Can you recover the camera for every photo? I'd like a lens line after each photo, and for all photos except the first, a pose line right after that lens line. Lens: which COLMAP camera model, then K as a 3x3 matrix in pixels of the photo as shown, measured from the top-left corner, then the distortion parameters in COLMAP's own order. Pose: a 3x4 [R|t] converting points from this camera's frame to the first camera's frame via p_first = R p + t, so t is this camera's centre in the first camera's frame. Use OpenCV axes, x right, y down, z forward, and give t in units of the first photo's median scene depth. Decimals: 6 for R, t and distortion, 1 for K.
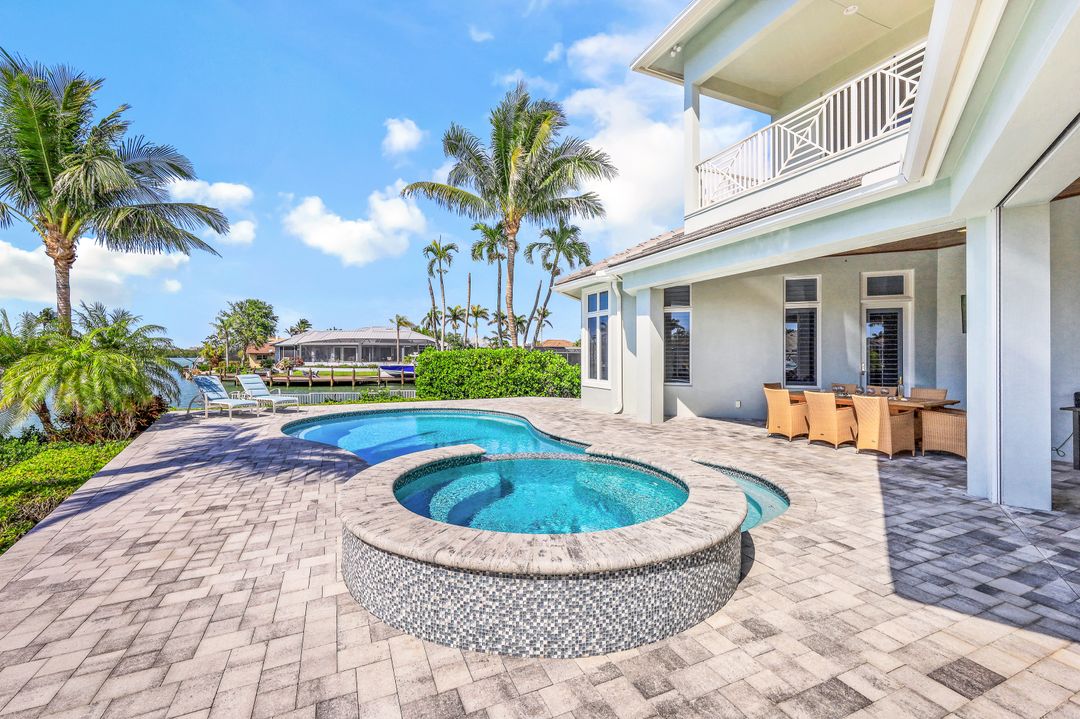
lens RADIAL K [[440.1, 0, 538.7], [0, 440.1, 352.1], [0, 0, 1]] dist [-0.000084, 0.000126]
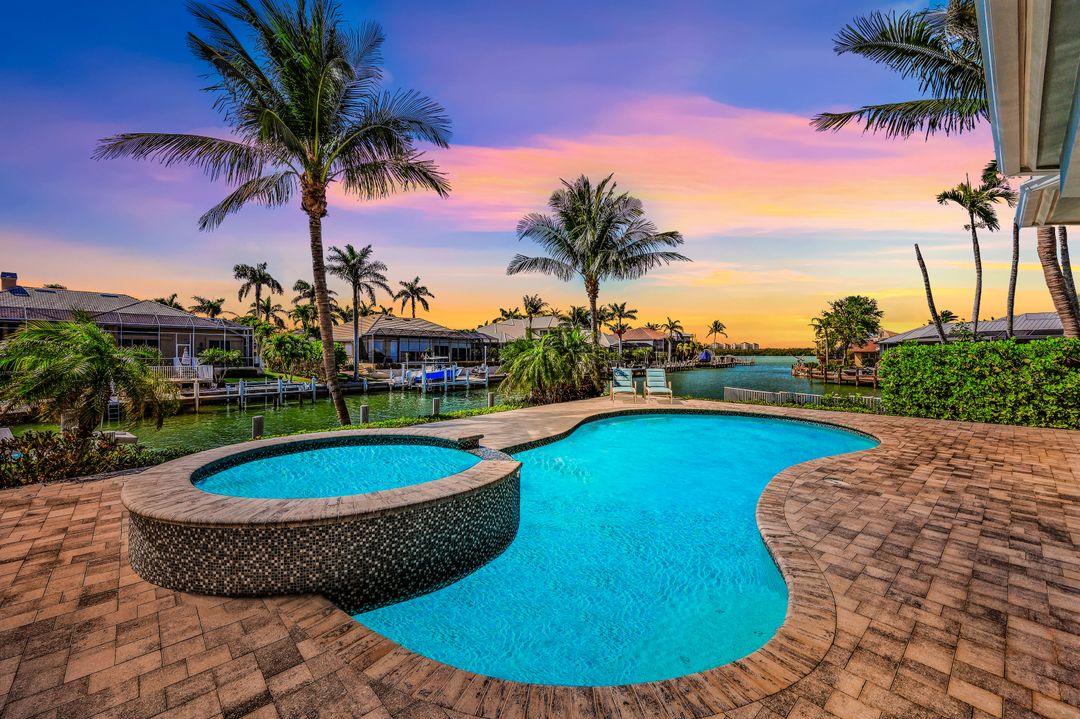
lens RADIAL K [[440.1, 0, 538.7], [0, 440.1, 352.1], [0, 0, 1]] dist [-0.000084, 0.000126]
pose [[0.317139, -0.006779, -0.948355, 0.252666], [0.009392, 0.999948, -0.004008, 0.005058], [0.948333, -0.007636, 0.317186, 0.227695]]
